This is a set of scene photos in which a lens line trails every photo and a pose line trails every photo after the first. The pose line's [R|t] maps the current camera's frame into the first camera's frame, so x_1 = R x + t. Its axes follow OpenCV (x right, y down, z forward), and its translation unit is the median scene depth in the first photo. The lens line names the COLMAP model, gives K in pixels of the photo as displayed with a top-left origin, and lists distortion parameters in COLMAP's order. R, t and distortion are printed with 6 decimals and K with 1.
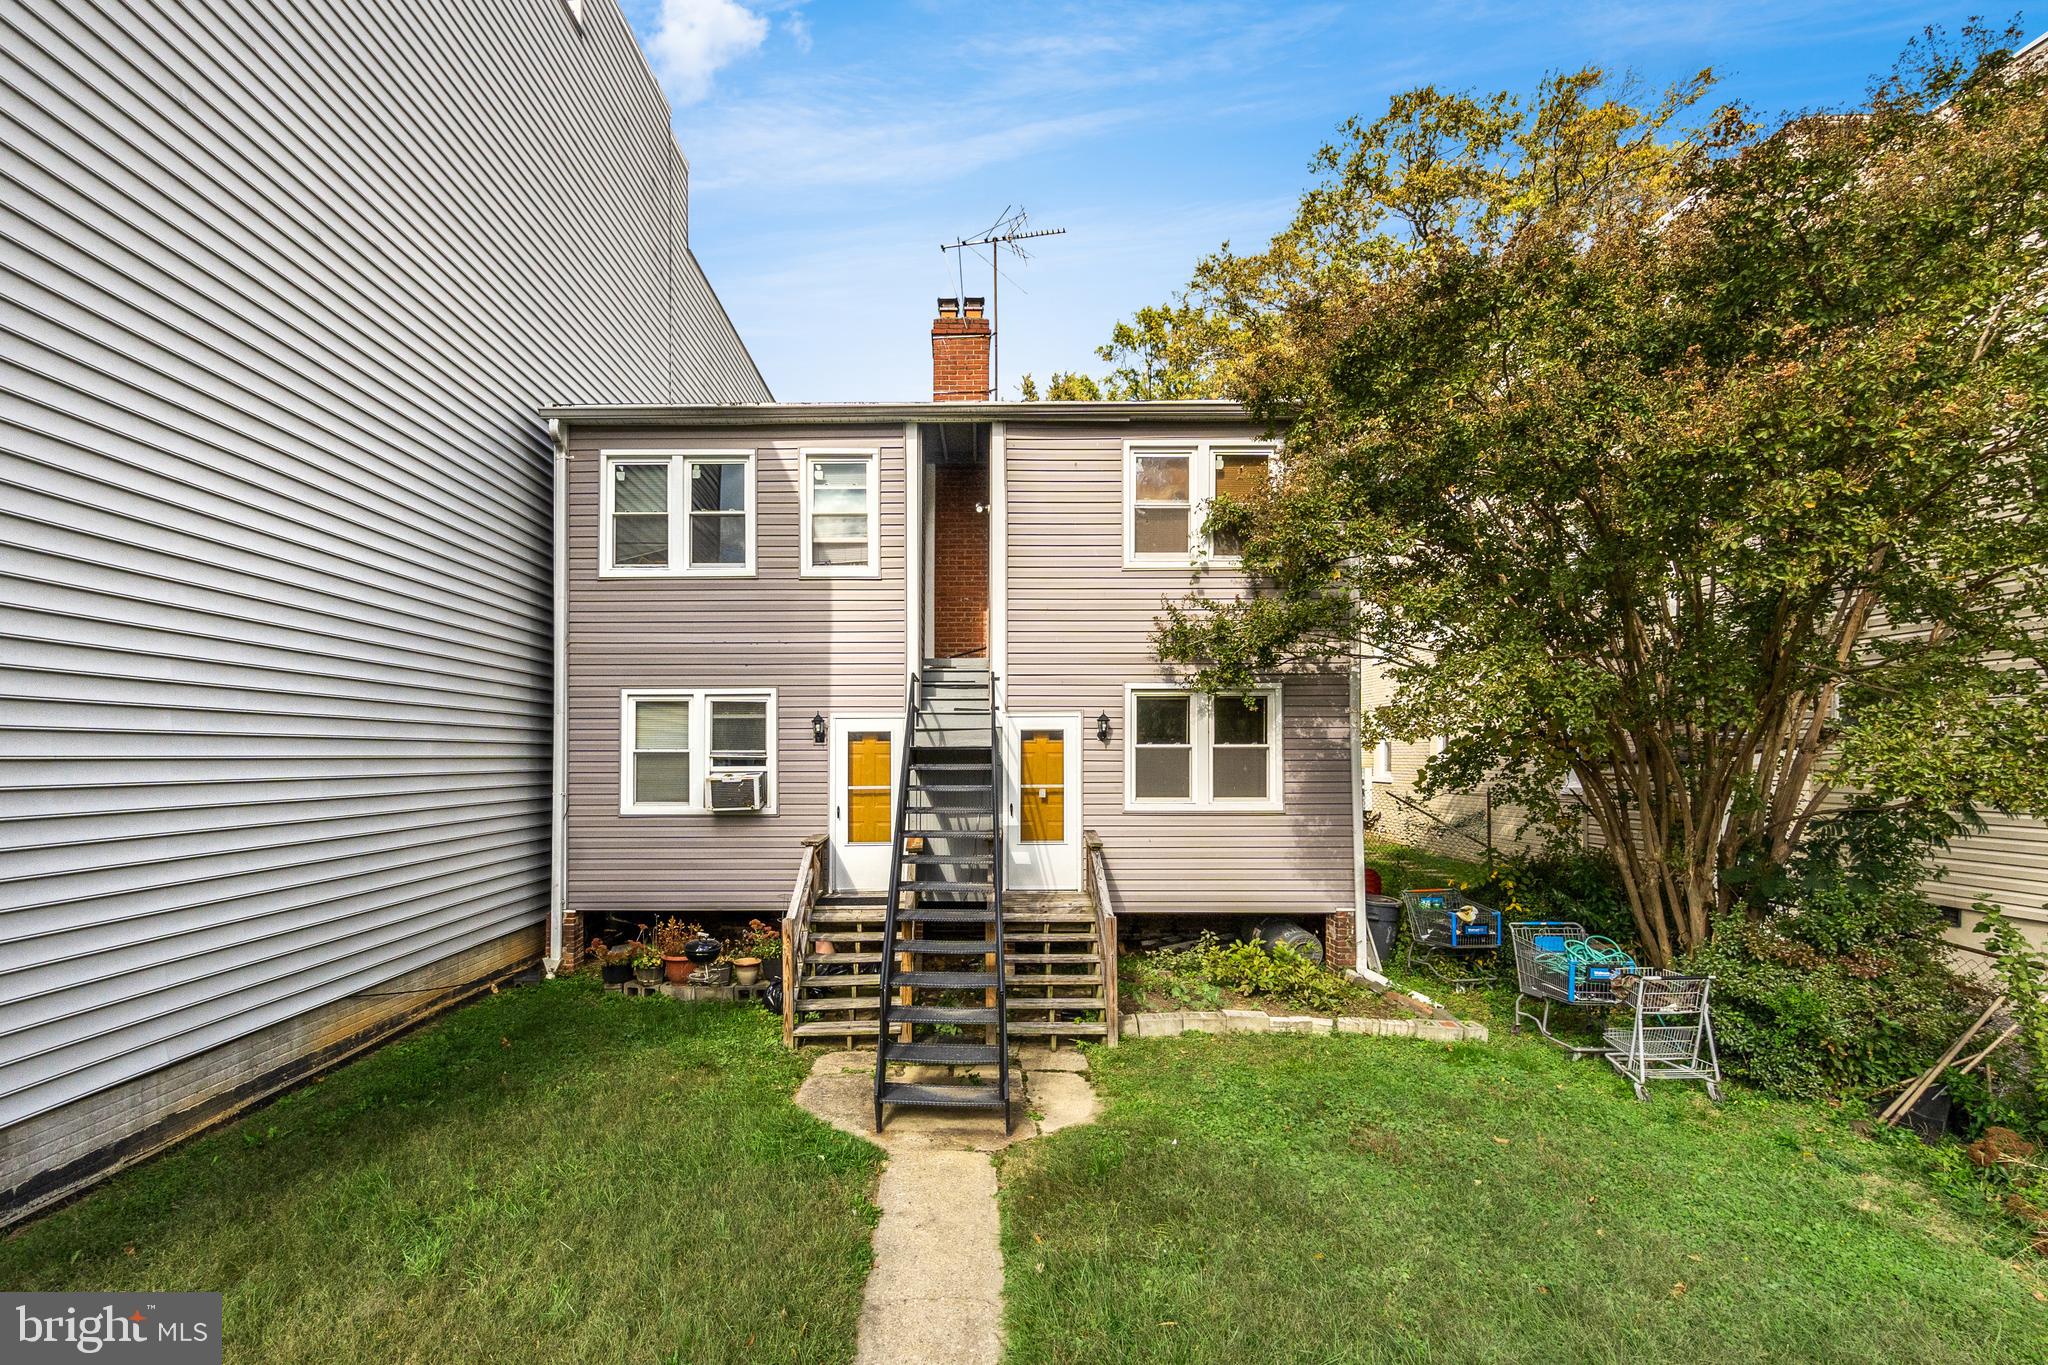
lens RADIAL K [[855.0, 0, 1023.8], [0, 855.0, 753.2], [0, 0, 1]] dist [0.000656, -0.000158]
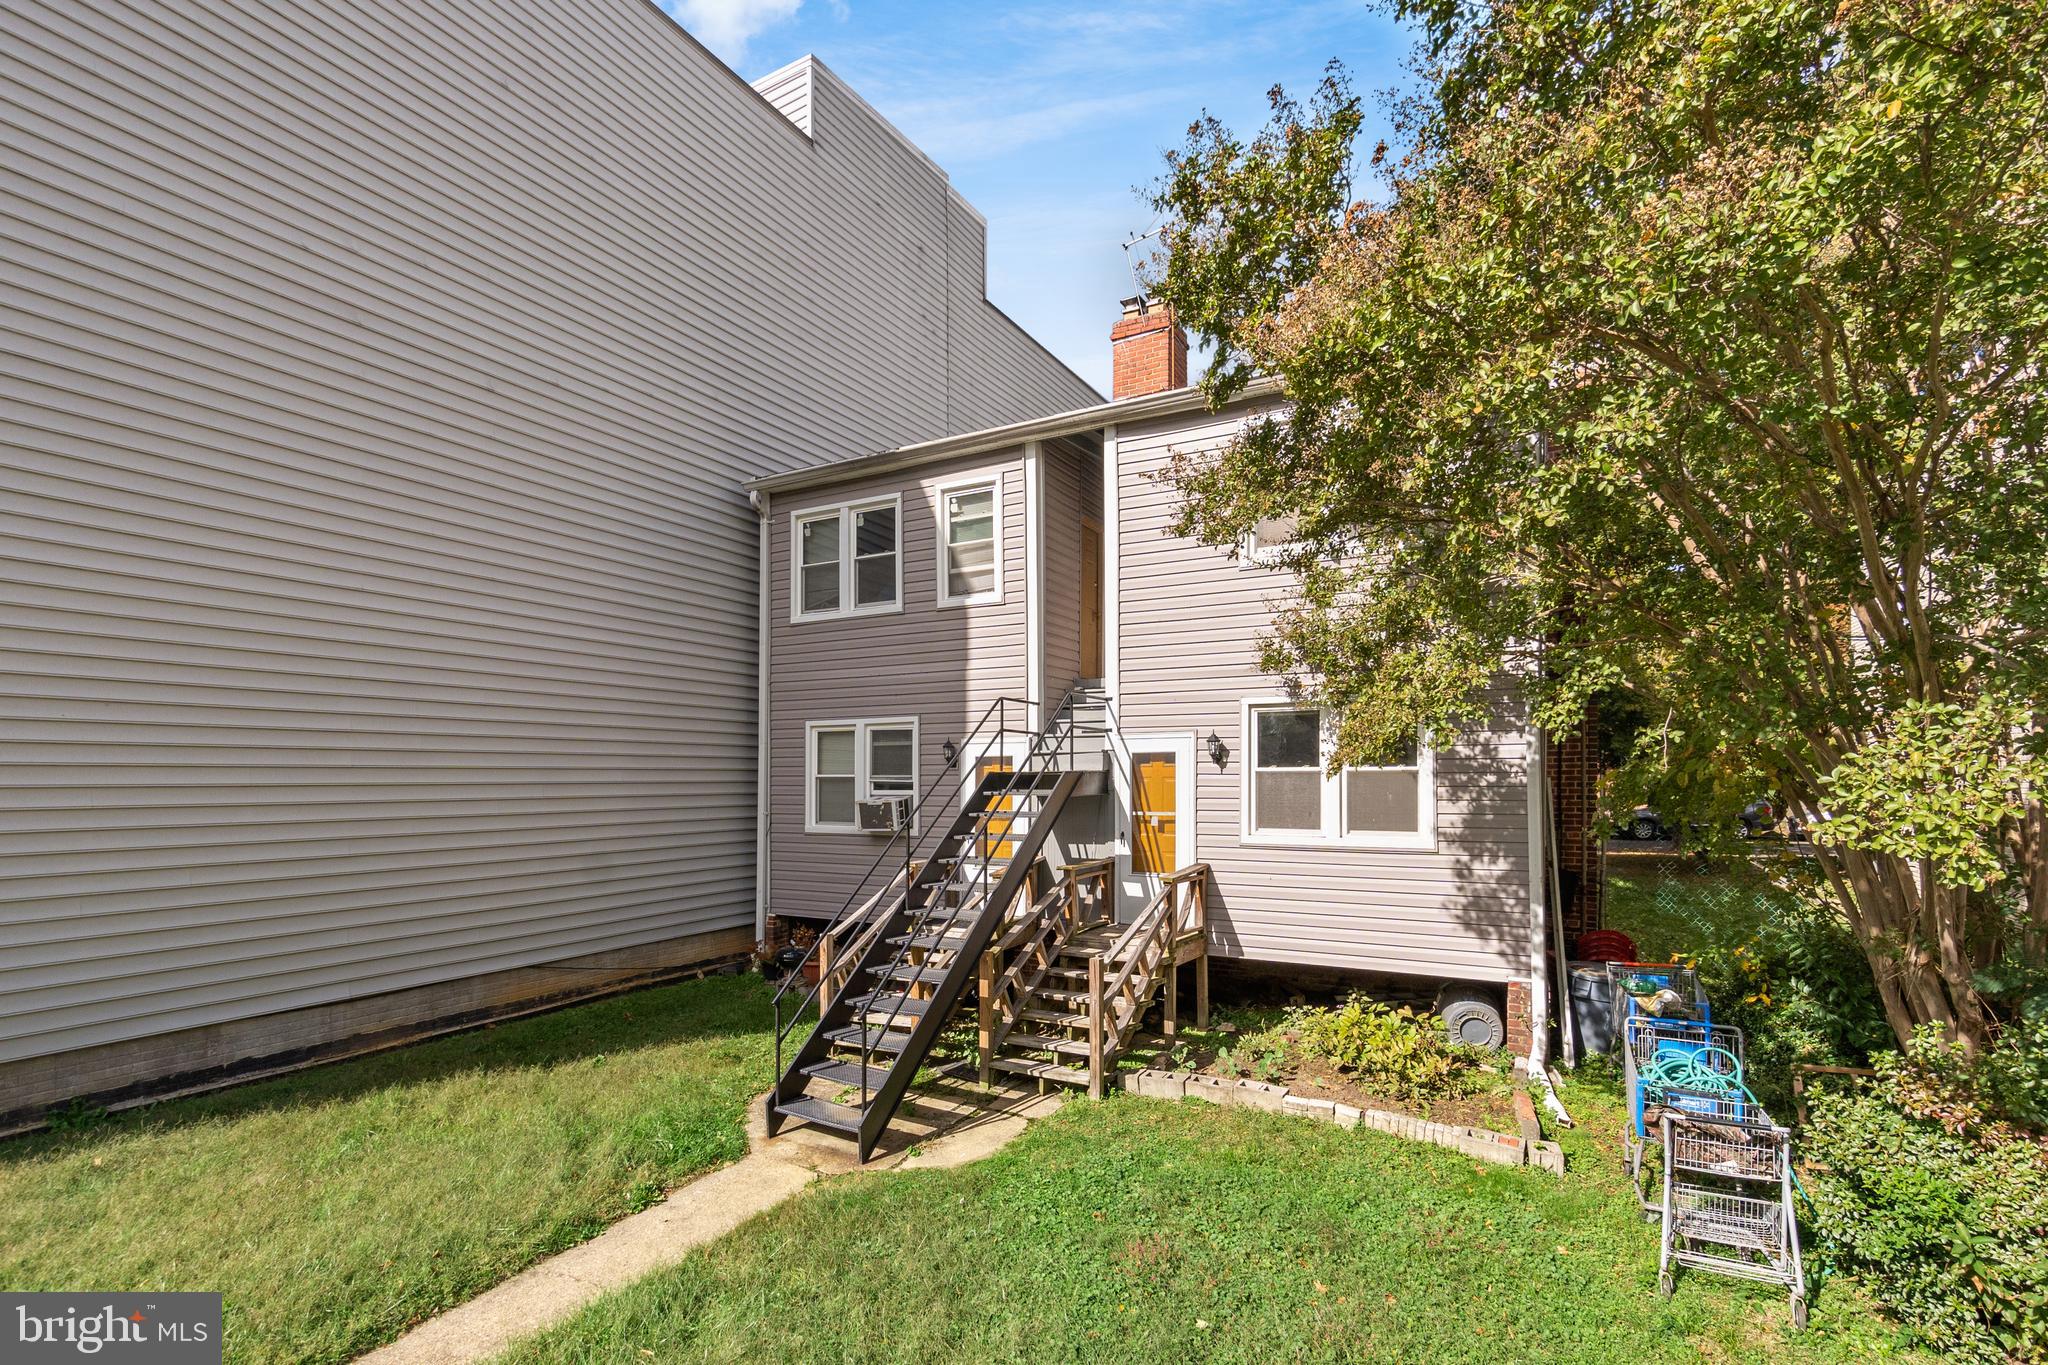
lens RADIAL K [[884.6, 0, 1022.8], [0, 884.6, 777.3], [0, 0, 1]] dist [0.000993, 0.000059]
pose [[0.896767, -0.001534, -0.442500, 0.316815], [0.002675, 0.999995, 0.001955, -0.002757], [0.442494, -0.002937, 0.896766, 0.082034]]
